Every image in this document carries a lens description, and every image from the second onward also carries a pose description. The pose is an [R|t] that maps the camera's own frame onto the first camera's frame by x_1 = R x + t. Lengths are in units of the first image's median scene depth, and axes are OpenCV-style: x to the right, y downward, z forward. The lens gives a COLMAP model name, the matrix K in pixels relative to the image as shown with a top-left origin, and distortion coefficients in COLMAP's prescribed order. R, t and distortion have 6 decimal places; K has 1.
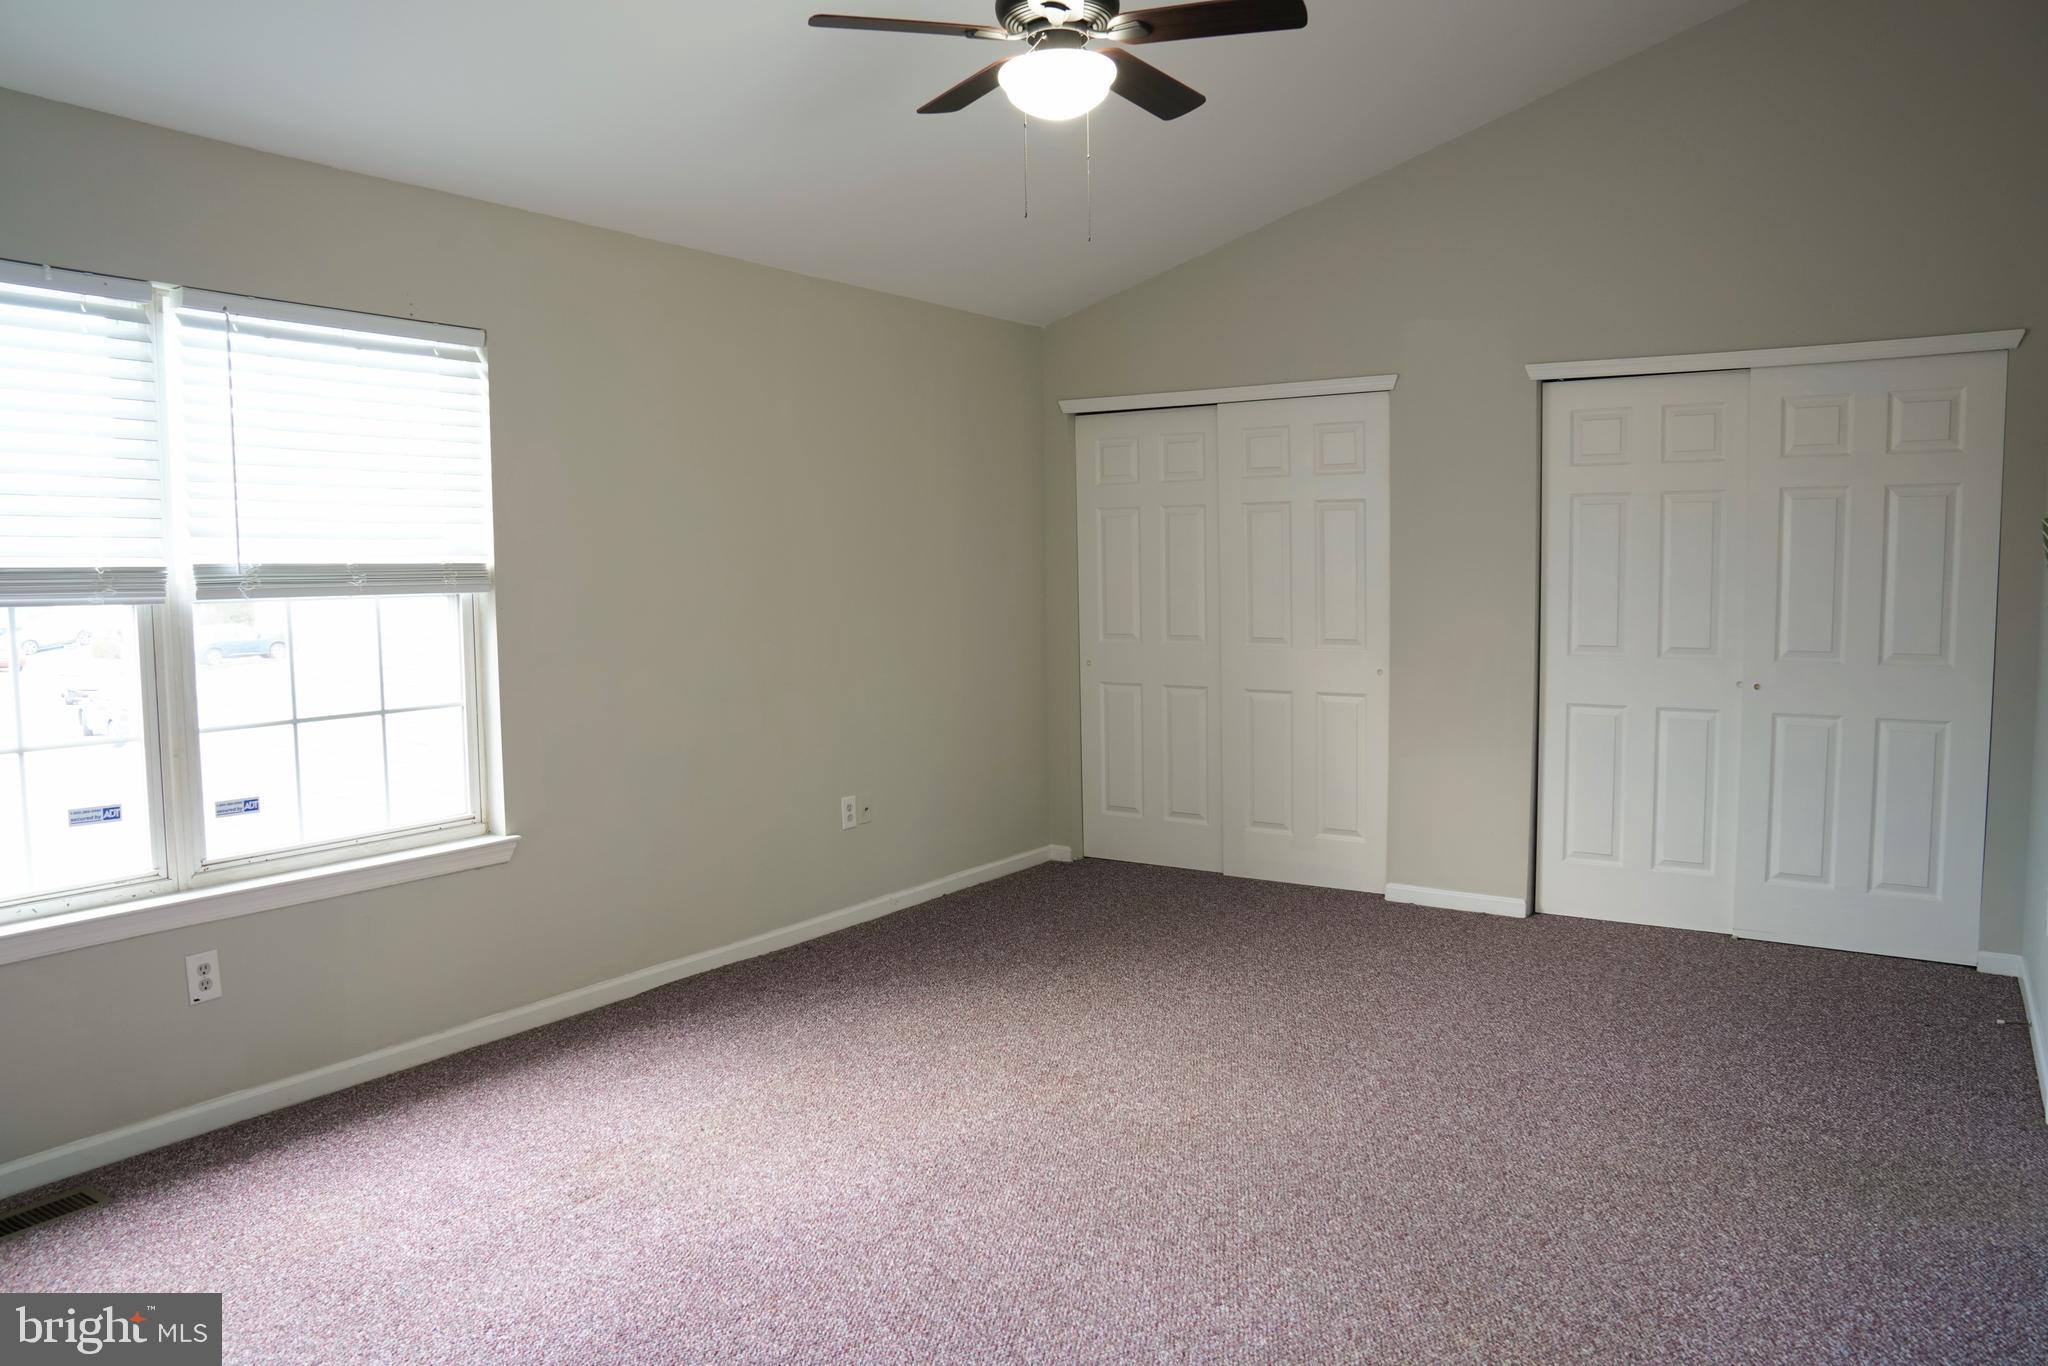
lens RADIAL K [[1424.4, 0, 1016.2], [0, 1424.4, 684.0], [0, 0, 1]] dist [-0.097371, 0.053615]
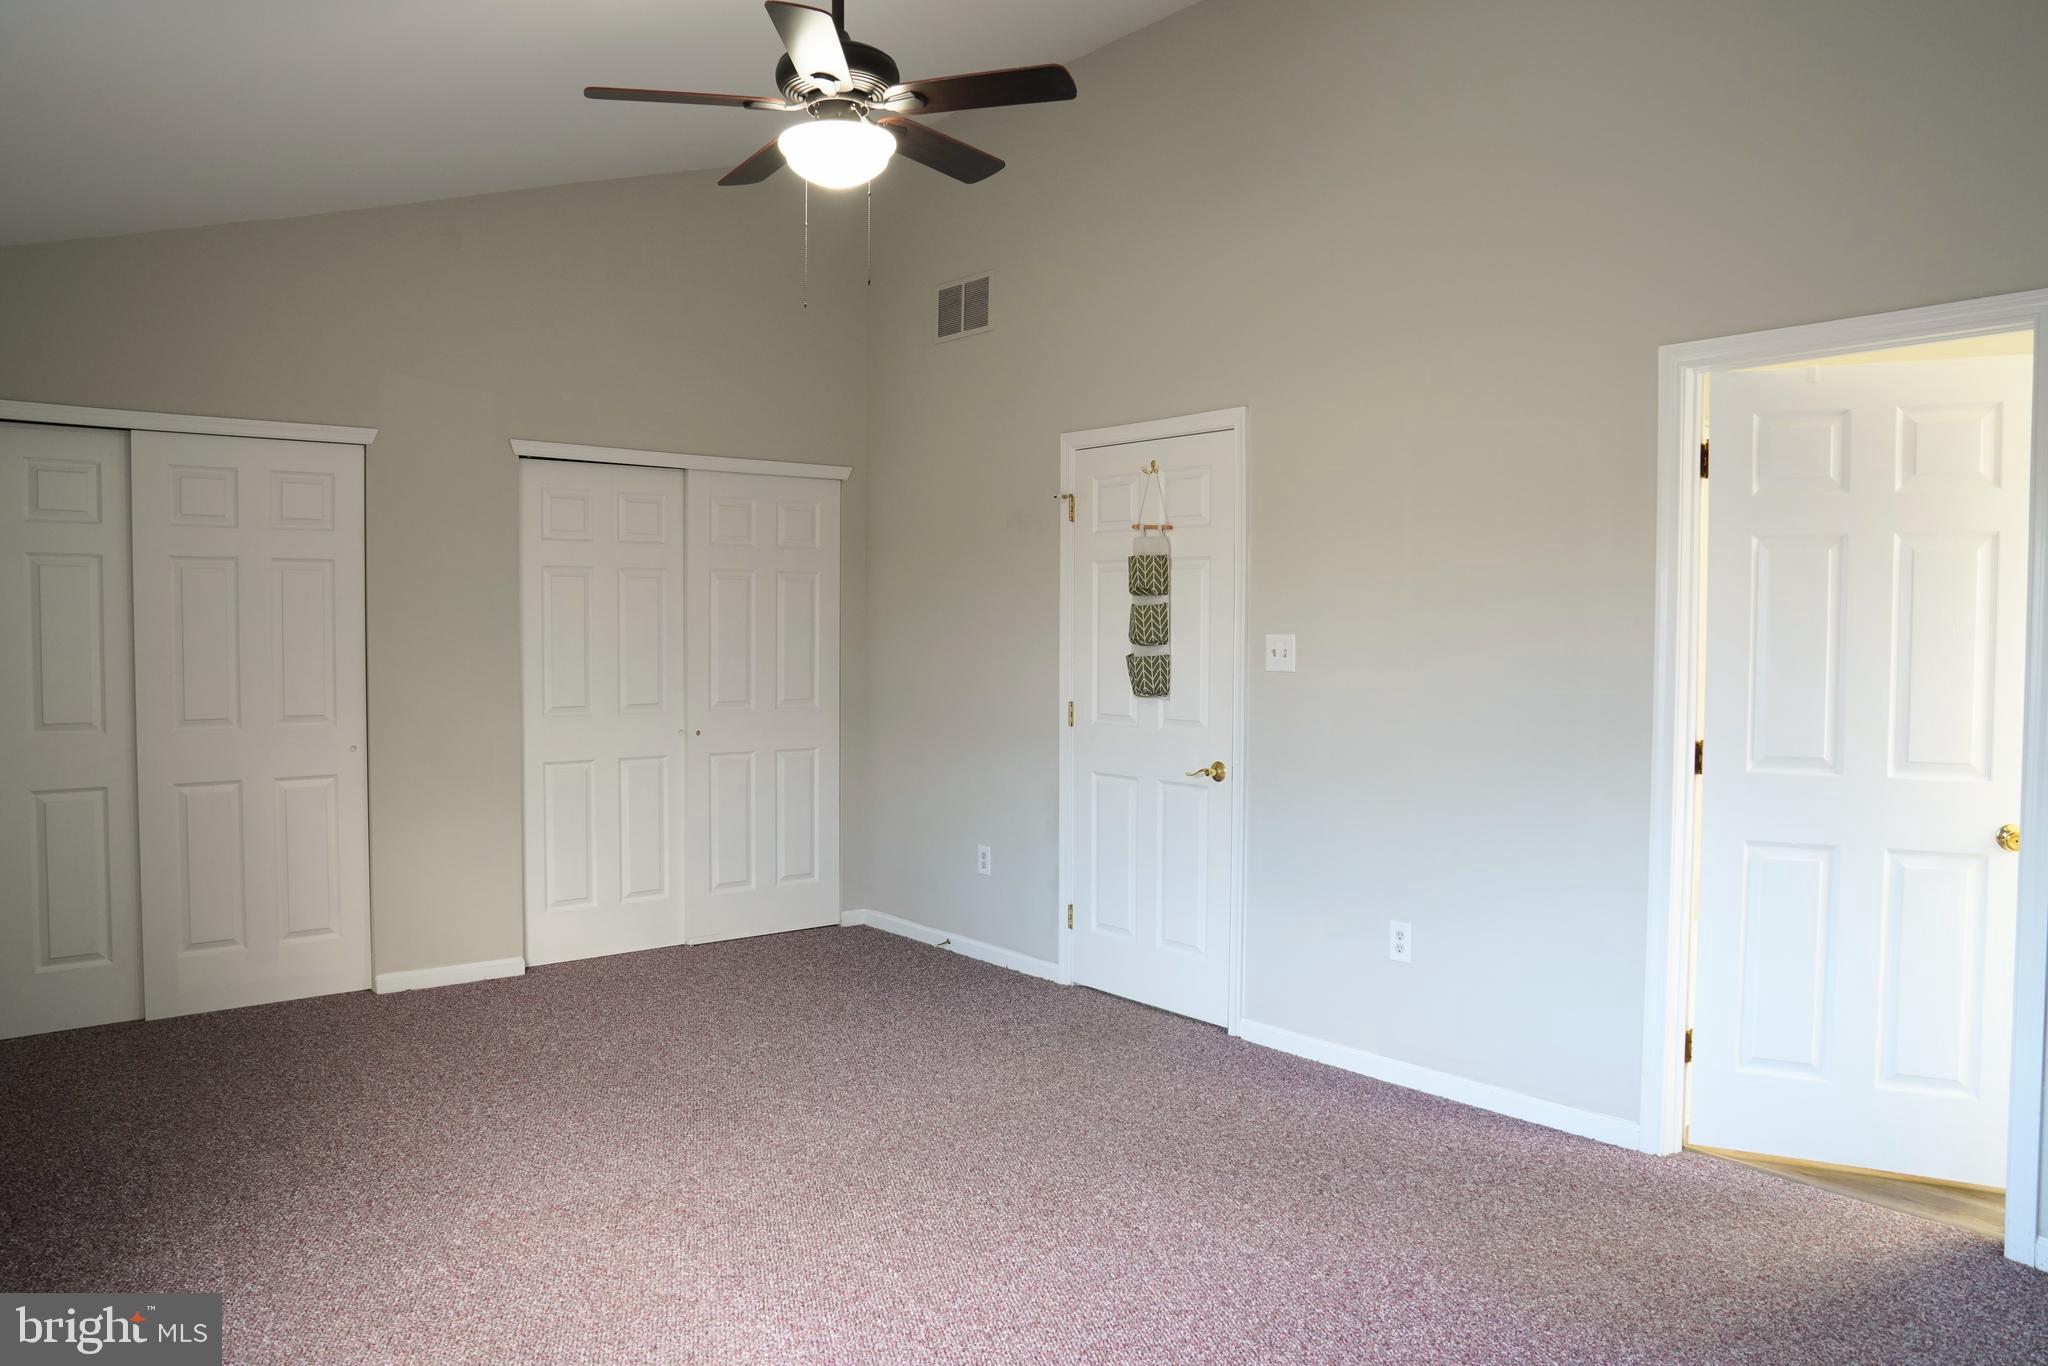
lens RADIAL K [[1424.4, 0, 1015.8], [0, 1424.4, 686.4], [0, 0, 1]] dist [-0.097371, 0.053615]
pose [[0.286413, -0.028224, 0.957691, -0.446340], [0.074729, 0.997179, 0.007039, -0.020859], [-0.955188, 0.069551, 0.287714, 0.301087]]
